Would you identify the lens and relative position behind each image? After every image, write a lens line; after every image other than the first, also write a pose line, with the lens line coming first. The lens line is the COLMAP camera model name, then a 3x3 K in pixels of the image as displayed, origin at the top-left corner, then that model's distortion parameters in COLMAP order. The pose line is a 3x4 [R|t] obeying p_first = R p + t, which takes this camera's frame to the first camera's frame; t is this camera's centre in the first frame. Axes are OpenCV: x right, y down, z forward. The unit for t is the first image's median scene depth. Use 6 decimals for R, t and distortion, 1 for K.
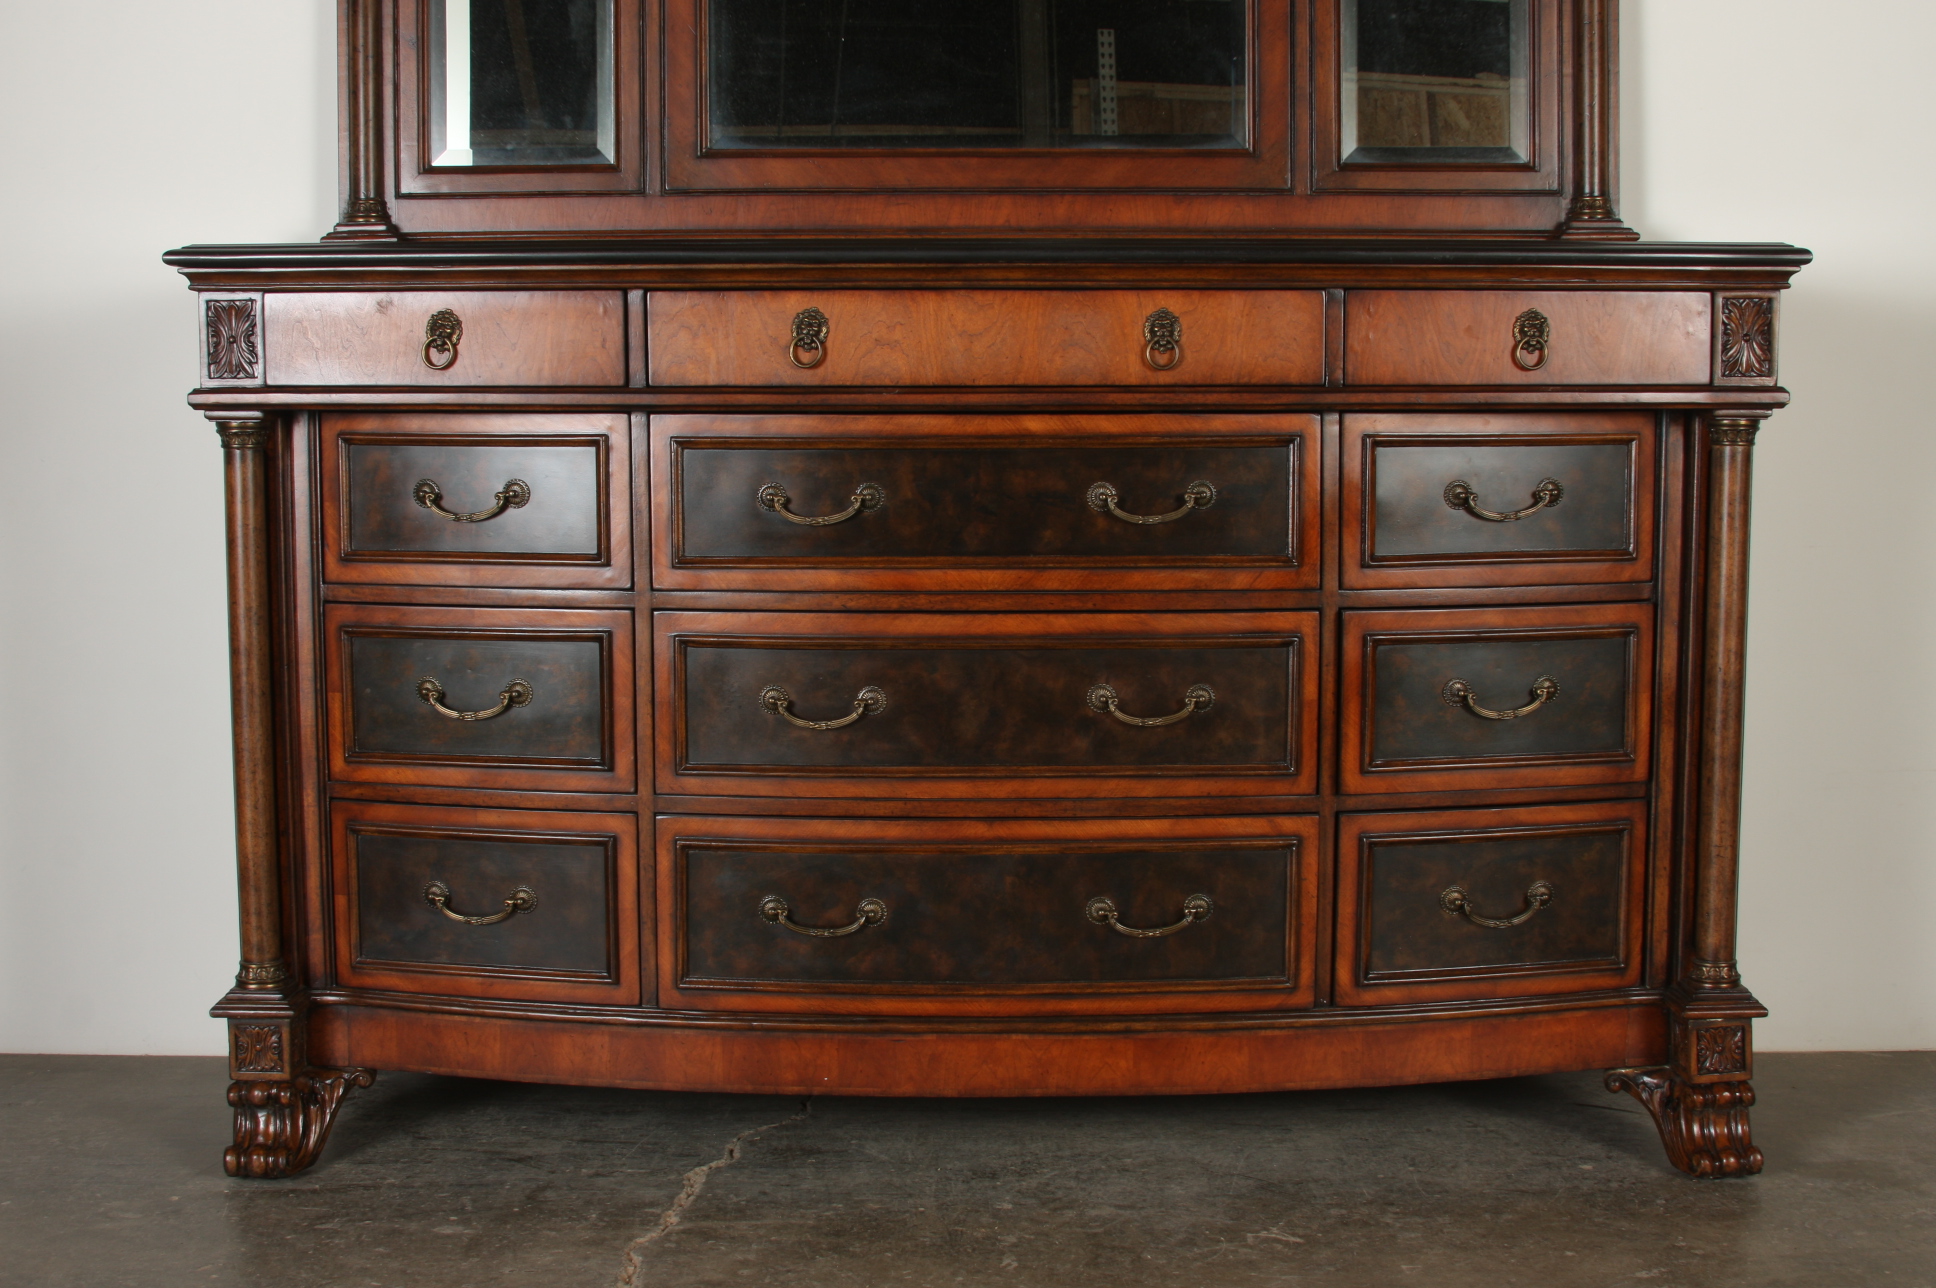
lens RADIAL K [[2476.4, 0, 952.8], [0, 2476.4, 637.4], [0, 0, 1]] dist [-0.107027, 0.000000]
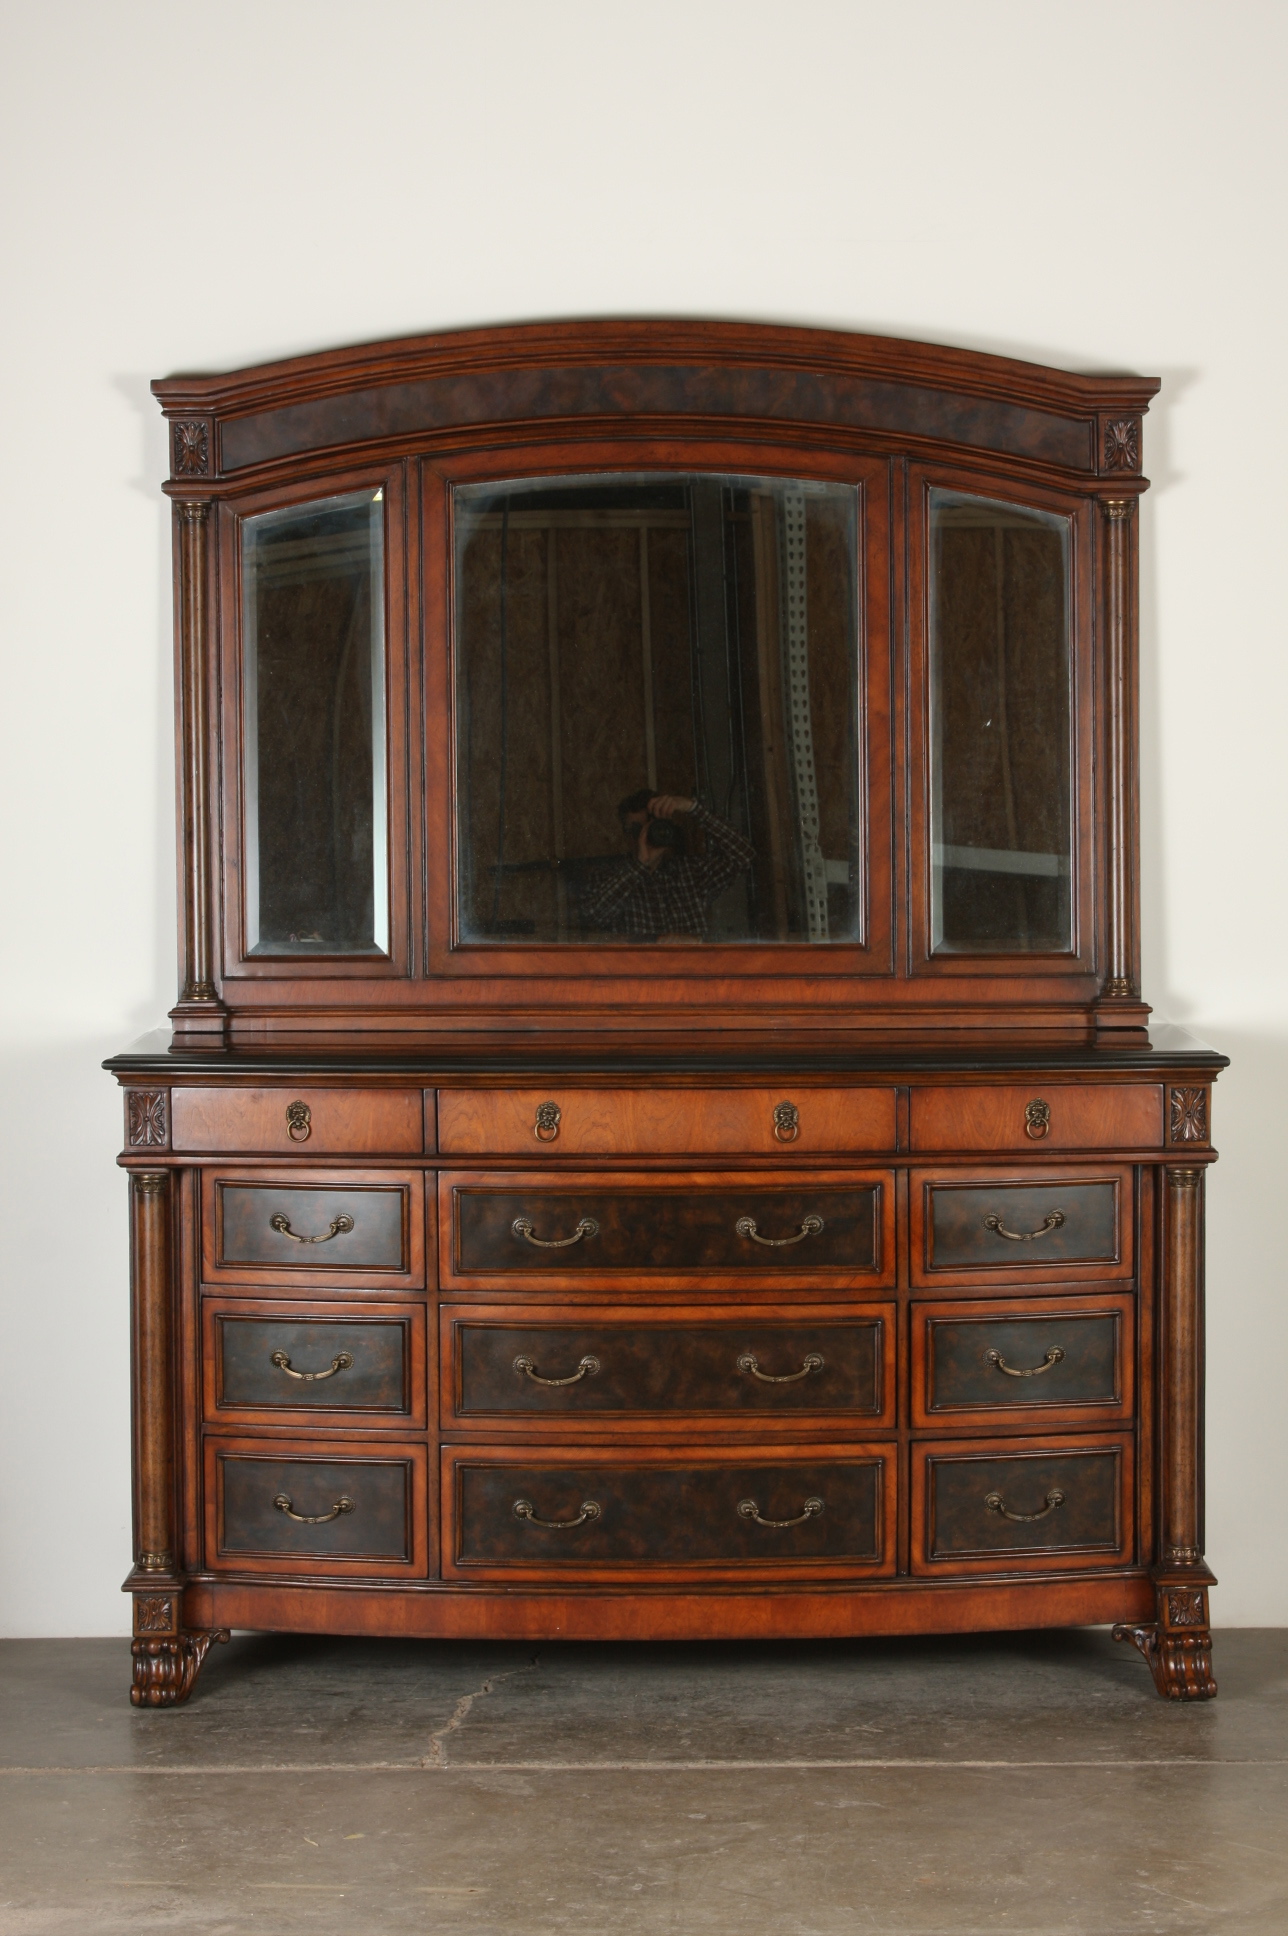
lens RADIAL K [[4654.8, 0, 656.7], [0, 4654.8, 967.4], [0, 0, 1]] dist [0.103725, 0.000000]
pose [[0.999909, -0.003869, 0.012913, -0.027725], [0.004193, 0.999674, -0.025184, -0.138898], [-0.012811, 0.025236, 0.999599, -1.744027]]
